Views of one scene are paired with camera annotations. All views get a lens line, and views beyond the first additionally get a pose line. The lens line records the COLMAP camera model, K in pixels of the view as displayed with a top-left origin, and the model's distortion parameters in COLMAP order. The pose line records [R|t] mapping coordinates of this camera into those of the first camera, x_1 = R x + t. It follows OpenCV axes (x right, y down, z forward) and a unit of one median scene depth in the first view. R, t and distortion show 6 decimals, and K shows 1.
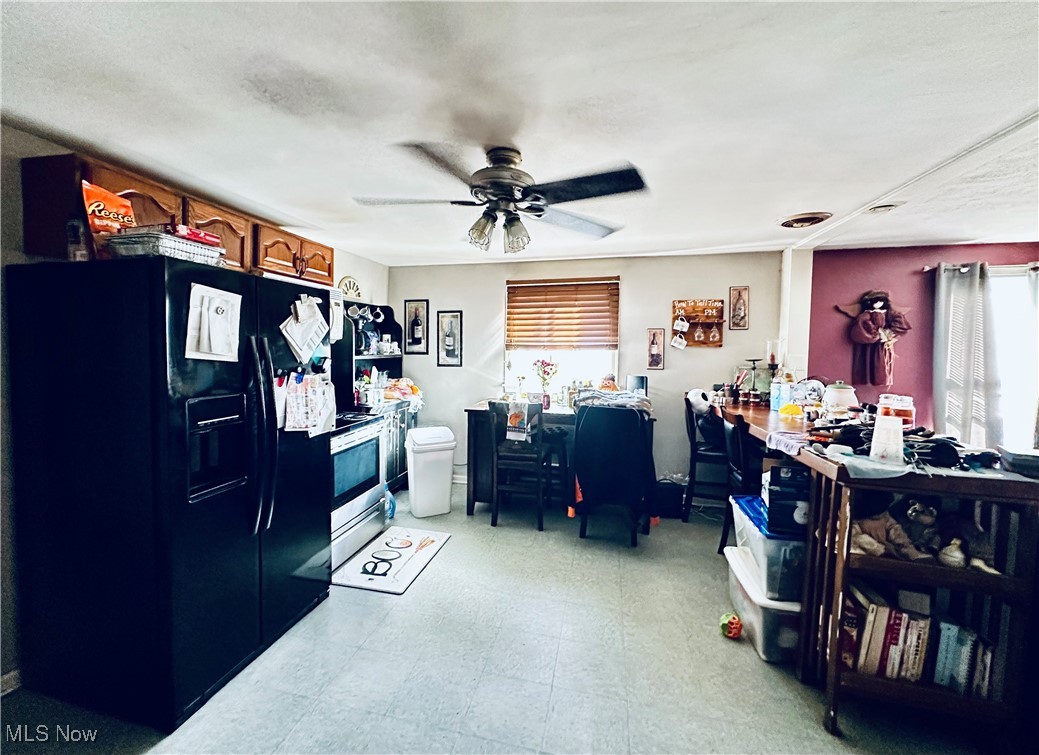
lens RADIAL K [[421.8, 0, 494.0], [0, 421.8, 365.5], [0, 0, 1]] dist [0.000393, 0.000878]
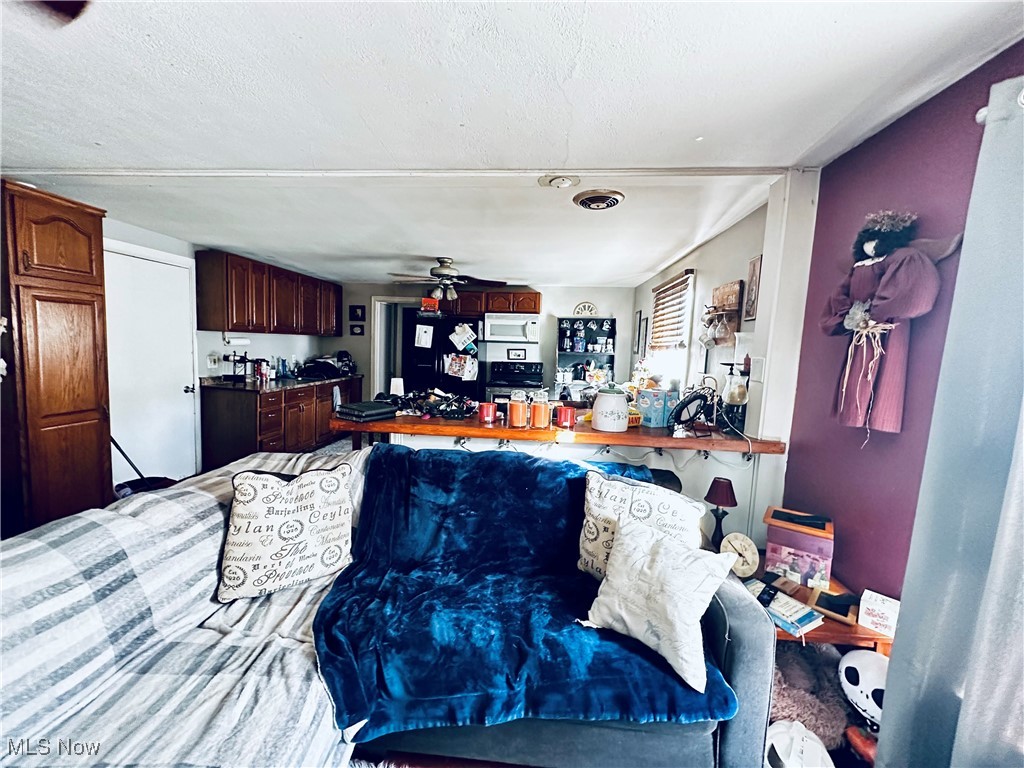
lens RADIAL K [[410.3, 0, 510.7], [0, 410.3, 379.9], [0, 0, 1]] dist [-0.000909, -0.000123]
pose [[0.170344, 0.076324, -0.982424, 1.388670], [-0.066650, 0.995605, 0.065792, -0.006710], [0.983128, 0.054271, 0.174682, 0.591156]]
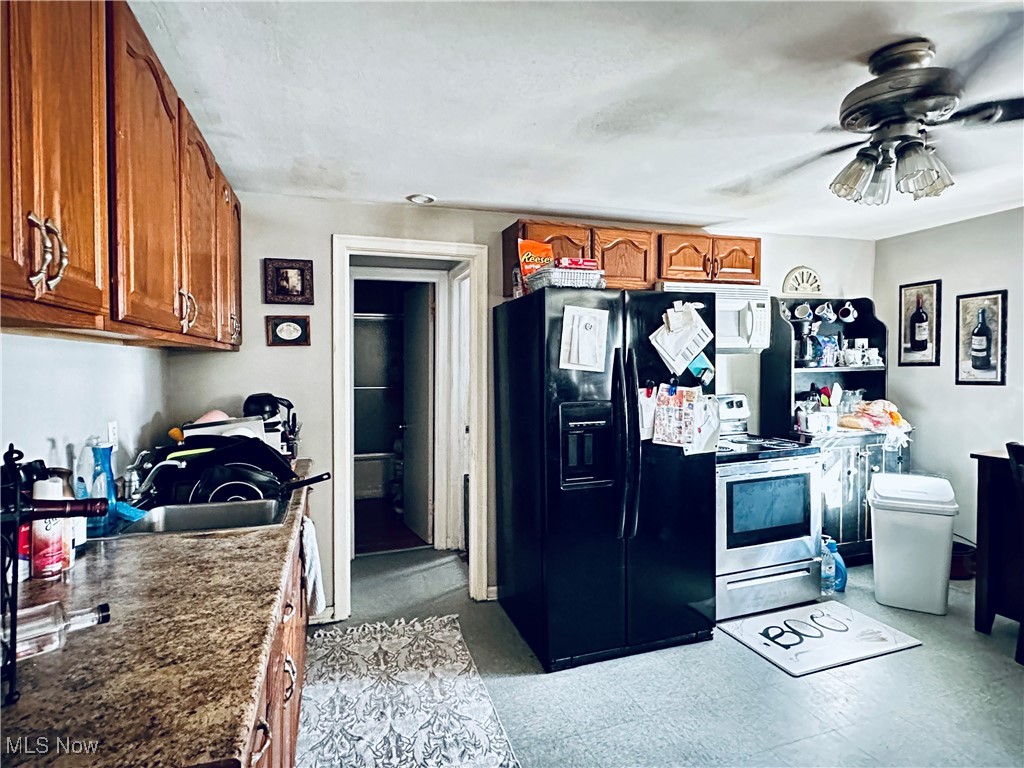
lens RADIAL K [[529.1, 0, 512.8], [0, 529.1, 383.7], [0, 0, 1]] dist [-0.004133, -0.000853]
pose [[0.542941, 0.011757, -0.839689, 0.231631], [-0.015488, 0.999872, 0.003985, 0.010913], [0.839628, 0.010841, 0.543054, 0.034107]]
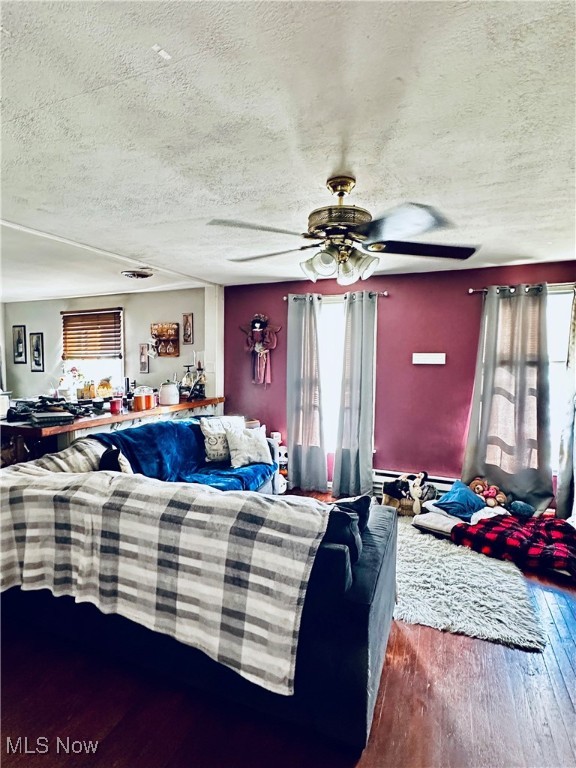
lens RADIAL K [[396.9, 0, 290.2], [0, 396.9, 382.2], [0, 0, 1]] dist [-0.004133, -0.000853]
pose [[0.992017, -0.001603, -0.126095, 1.274053], [0.004185, 0.999787, 0.020217, 0.019097], [0.126036, -0.020584, 0.991812, -0.317924]]
